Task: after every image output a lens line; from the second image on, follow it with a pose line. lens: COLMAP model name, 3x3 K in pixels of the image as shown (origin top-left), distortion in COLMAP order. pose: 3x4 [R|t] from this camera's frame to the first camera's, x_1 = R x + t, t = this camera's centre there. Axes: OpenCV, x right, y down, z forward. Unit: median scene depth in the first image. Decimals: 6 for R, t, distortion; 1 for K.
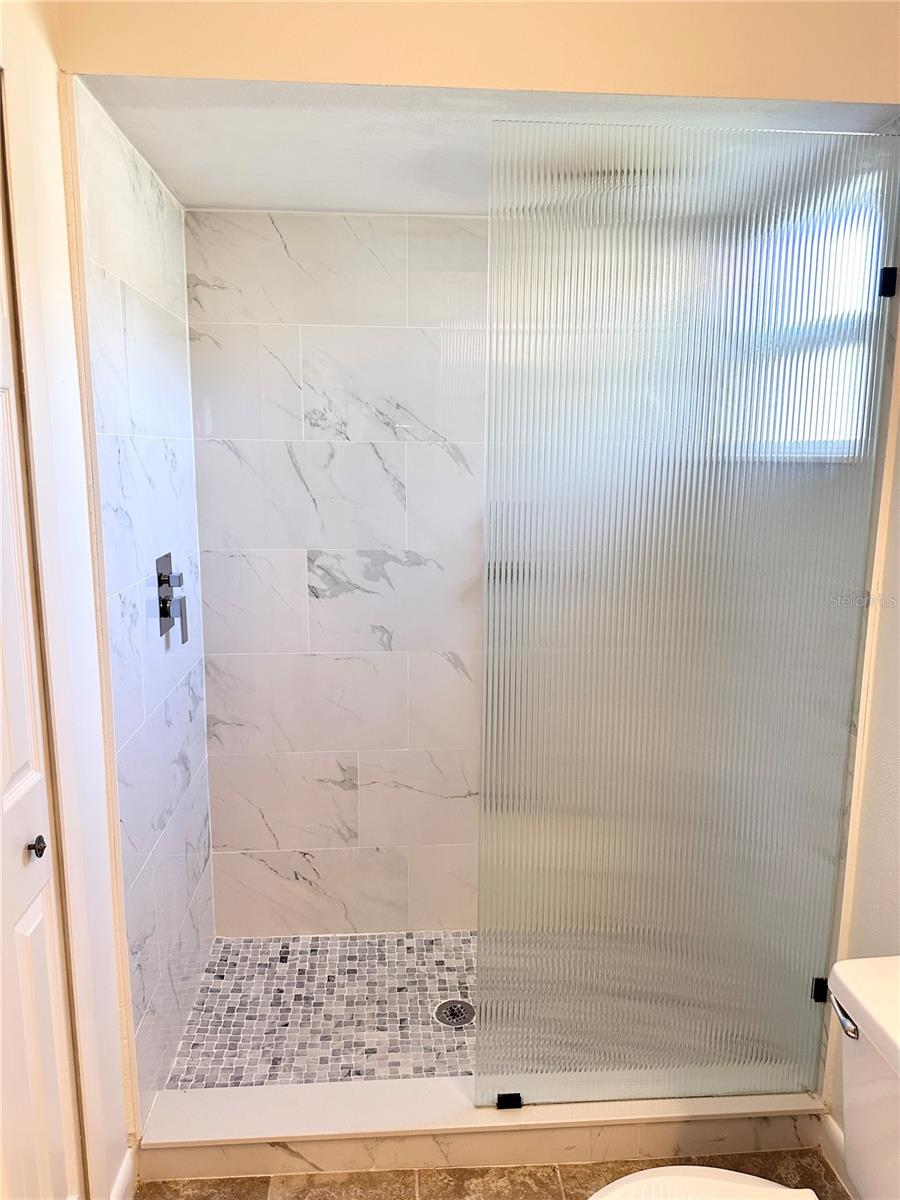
lens RADIAL K [[848.3, 0, 448.5], [0, 848.3, 596.1], [0, 0, 1]] dist [0.057791, -0.038298]
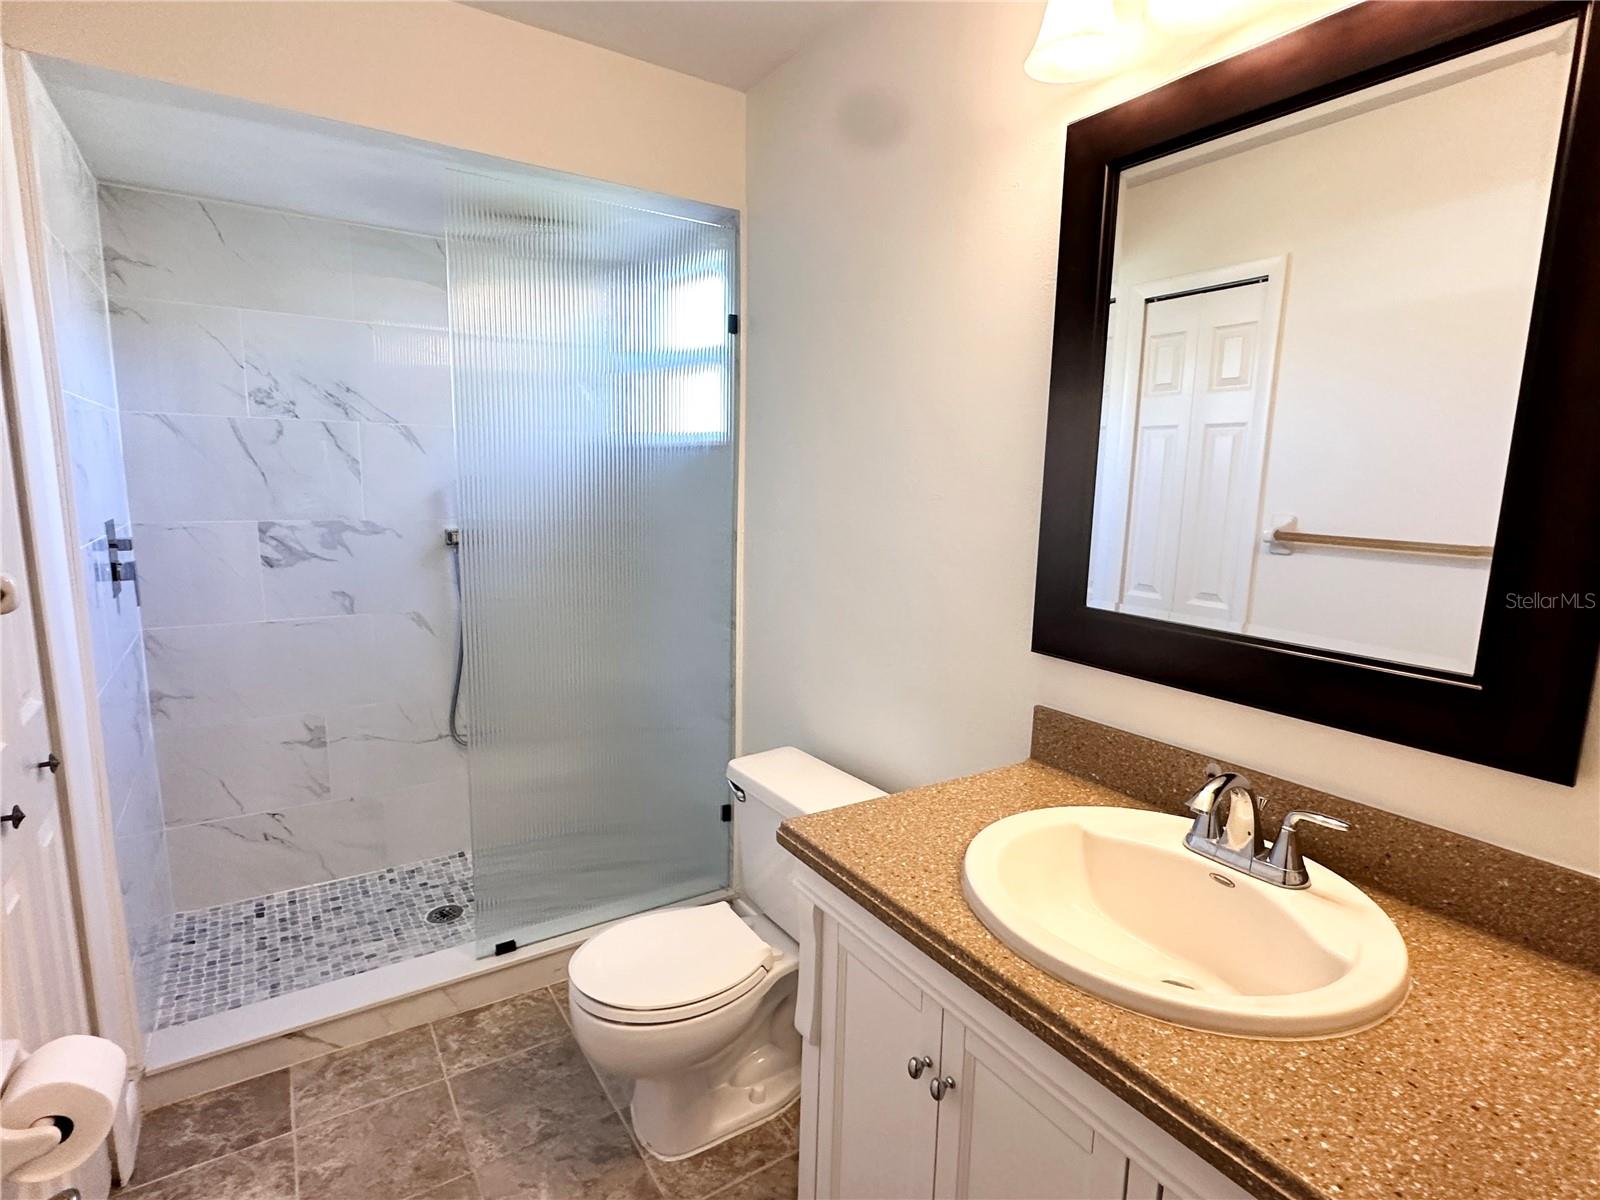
lens RADIAL K [[810.2, 0, 792.8], [0, 810.2, 601.6], [0, 0, 1]] dist [0.005899, -0.000433]
pose [[0.872028, -0.068953, 0.484574, -0.084037], [0.073809, 0.997231, 0.009078, 0.085612], [-0.483858, 0.027850, 0.874703, -0.202756]]
